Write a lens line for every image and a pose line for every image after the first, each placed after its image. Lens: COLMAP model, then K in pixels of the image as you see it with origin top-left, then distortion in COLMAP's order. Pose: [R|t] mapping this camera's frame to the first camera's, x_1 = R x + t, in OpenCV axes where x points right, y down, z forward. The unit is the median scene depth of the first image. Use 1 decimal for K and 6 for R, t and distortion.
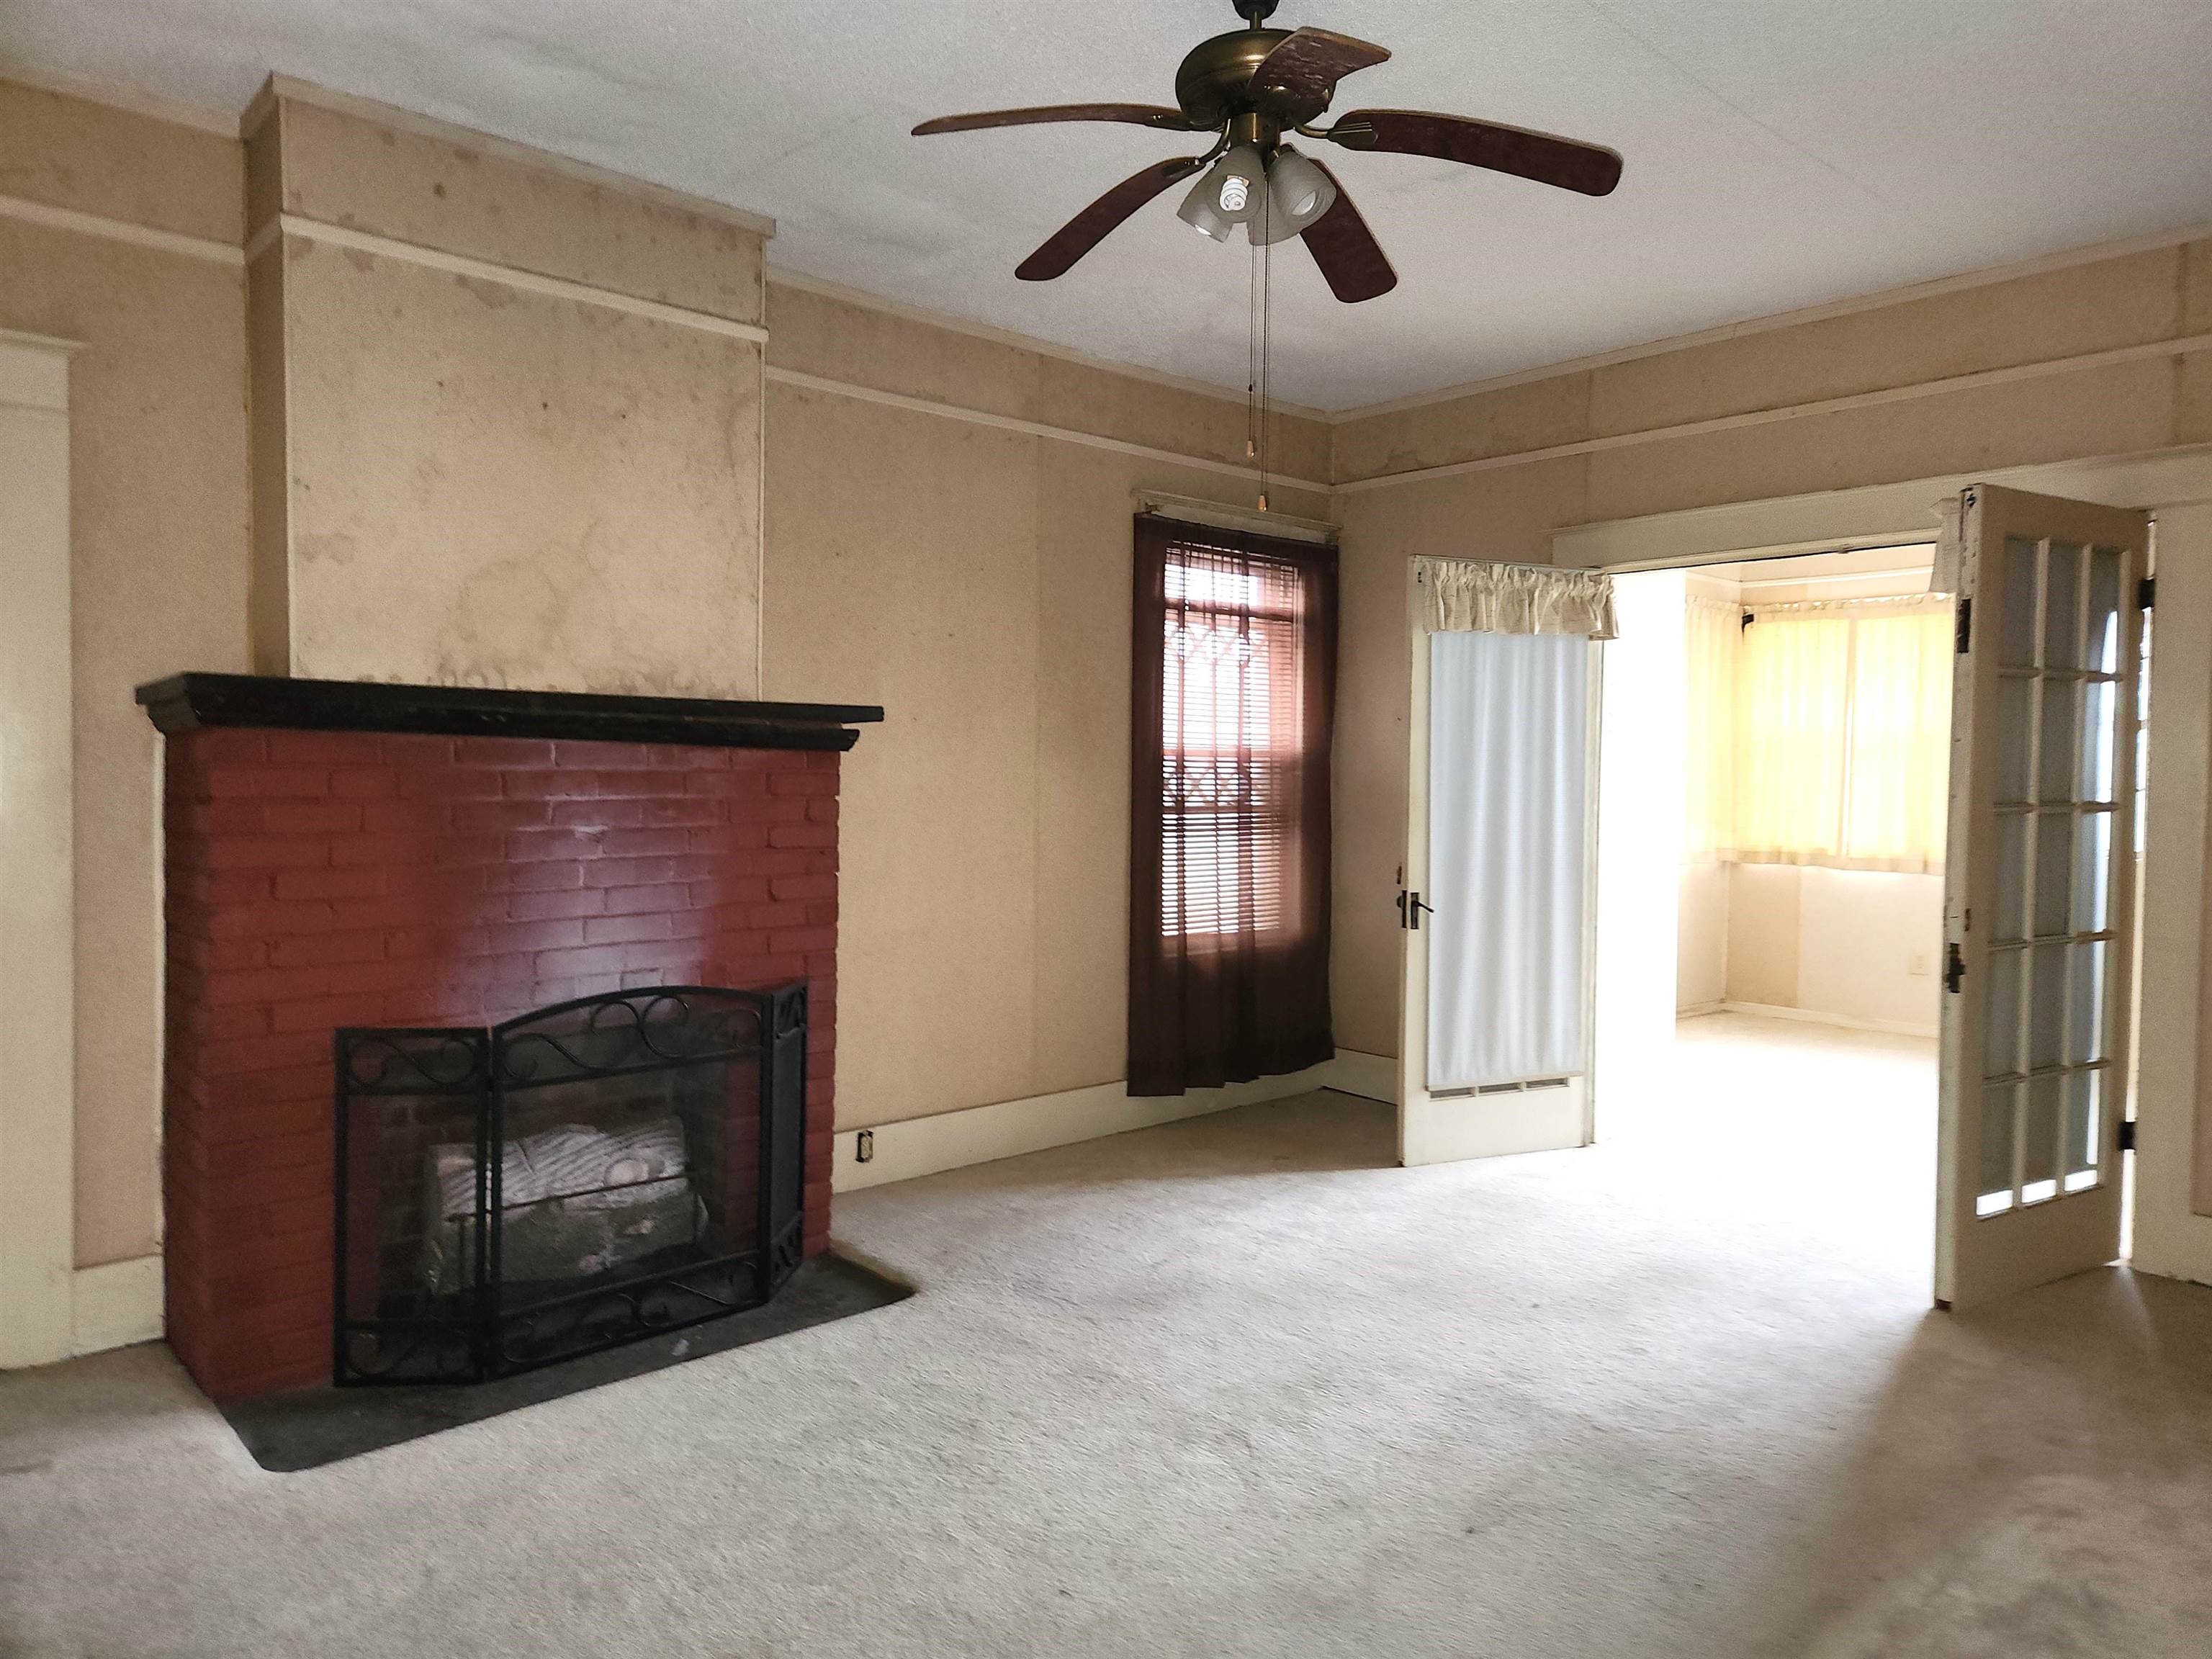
lens RADIAL K [[1490.9, 0, 1121.2], [0, 1490.9, 811.3], [0, 0, 1]] dist [0.069844, -0.017437]
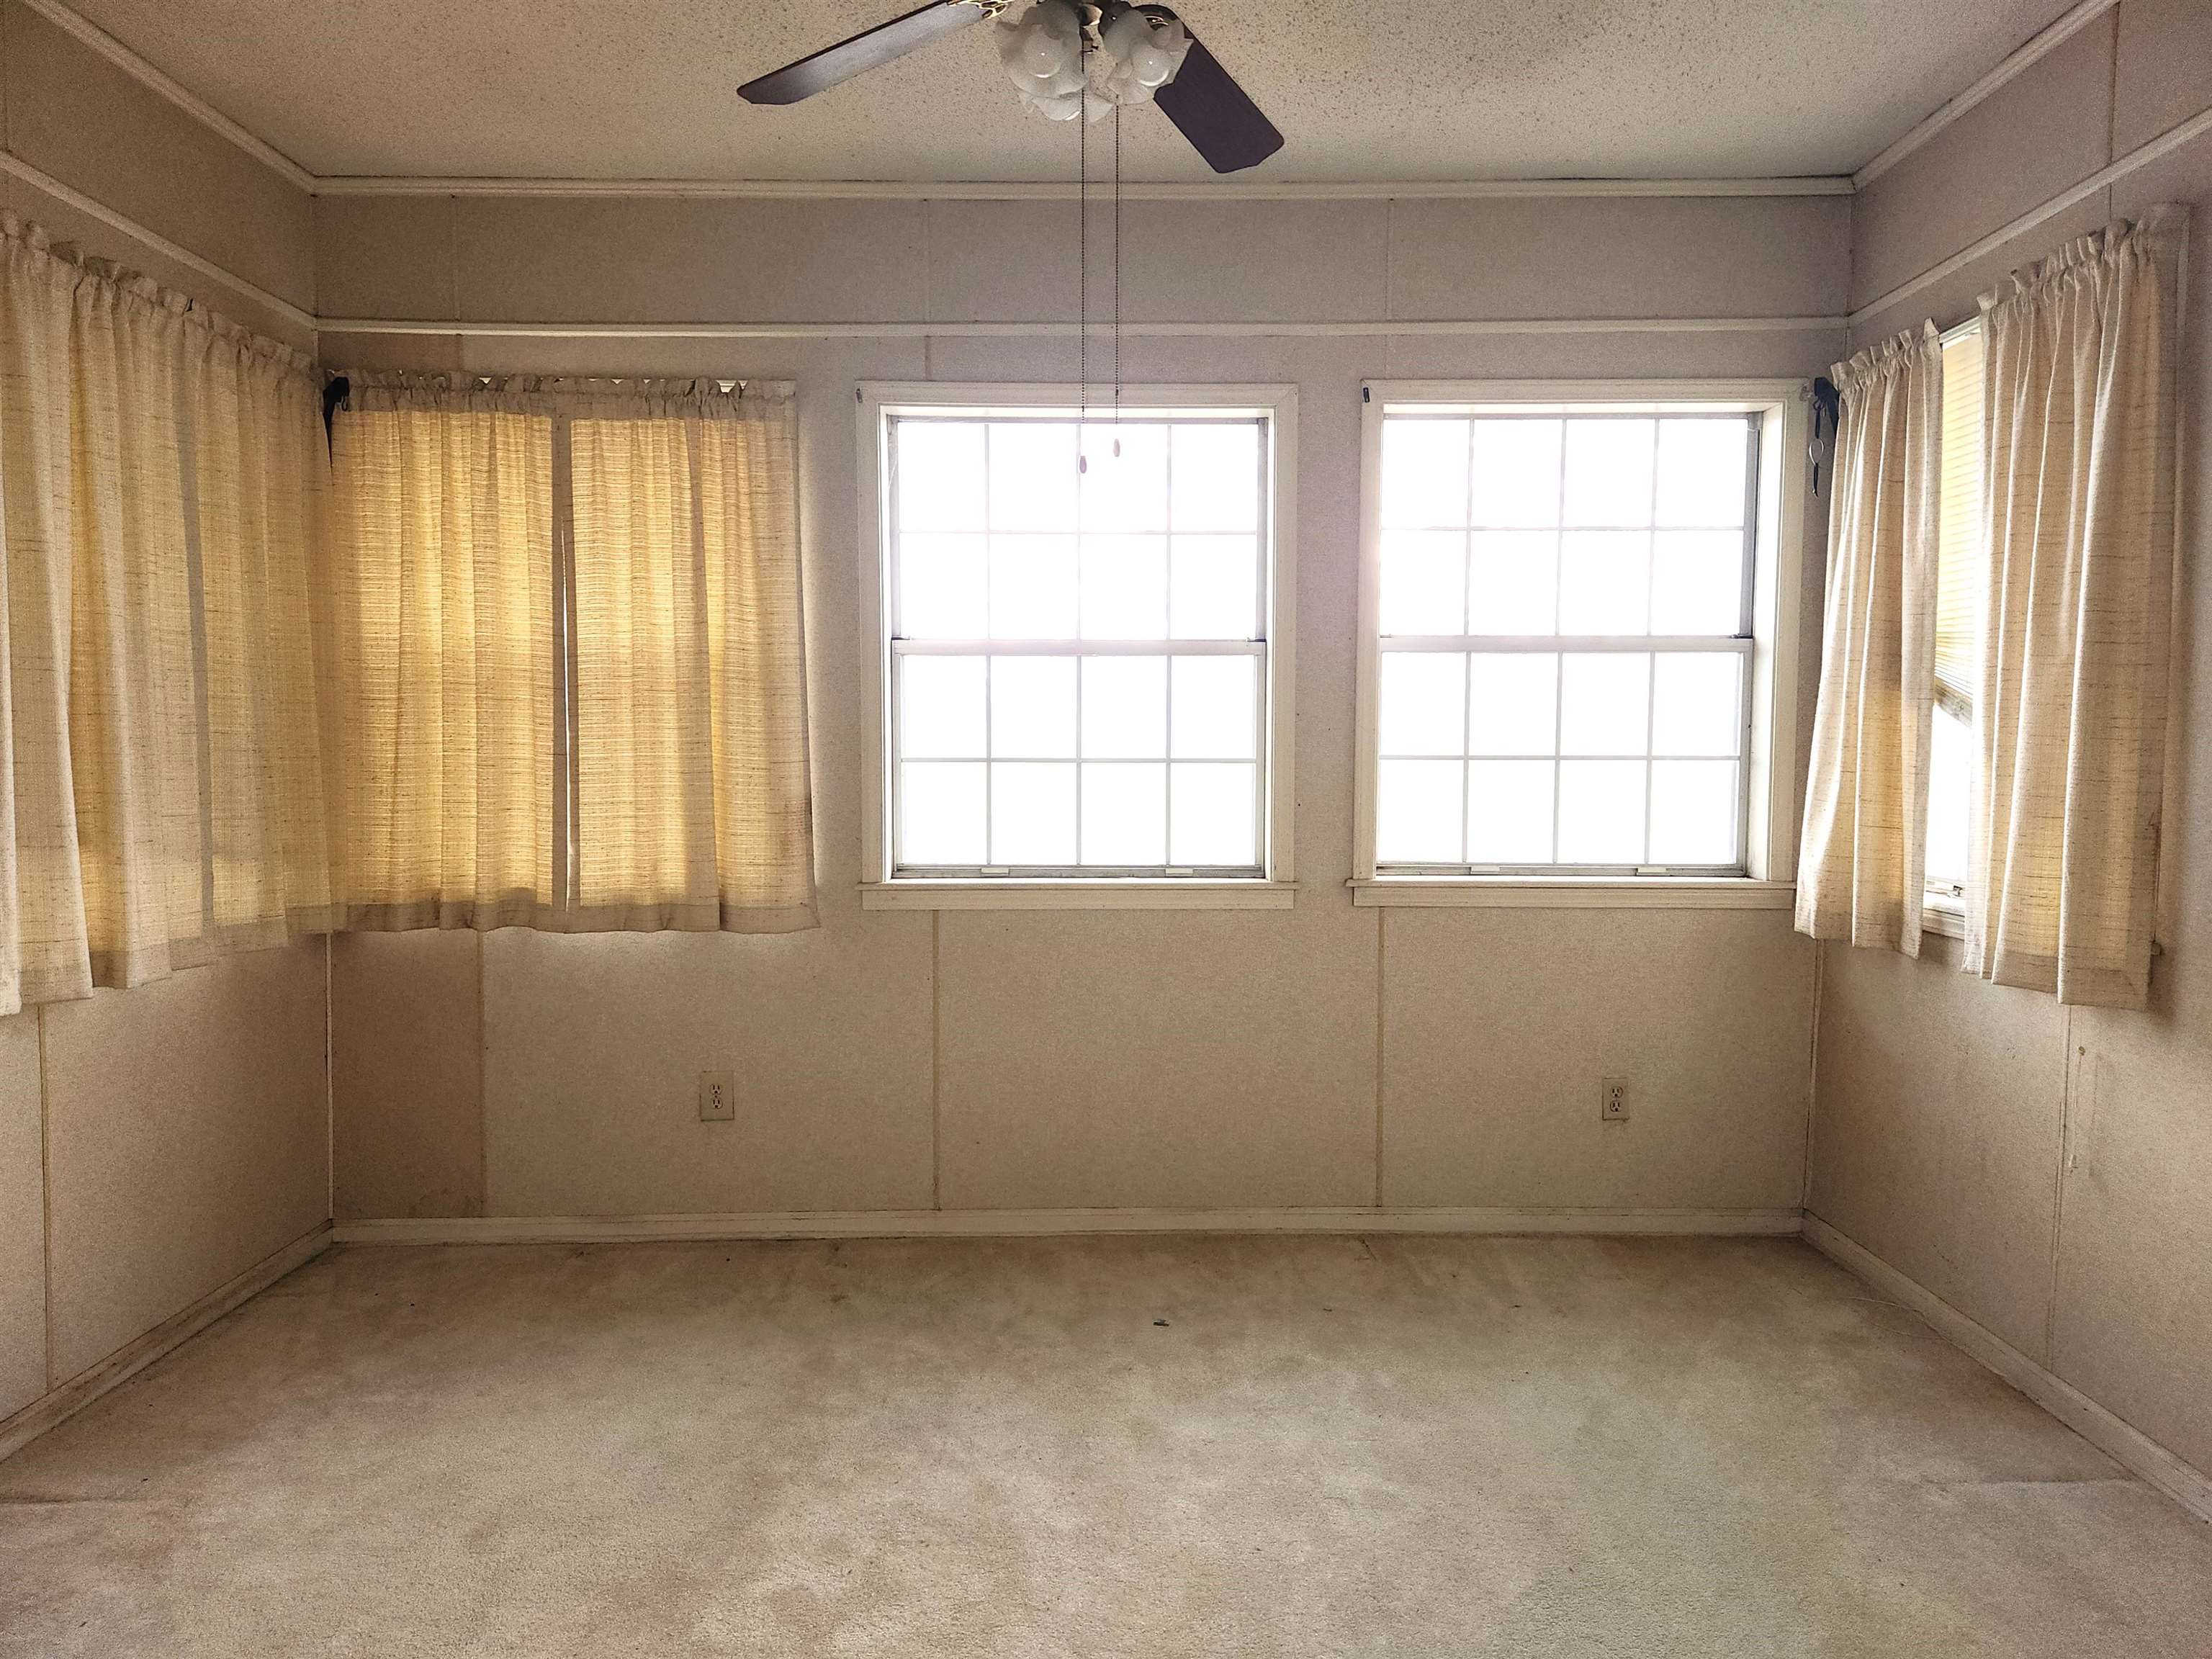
lens RADIAL K [[1490.9, 0, 1116.2], [0, 1490.9, 815.3], [0, 0, 1]] dist [0.069844, -0.017437]
pose [[0.677873, -0.055328, 0.733095, 0.251979], [0.026981, 0.998365, 0.050401, -0.019385], [-0.734684, -0.014386, 0.678257, 0.562423]]
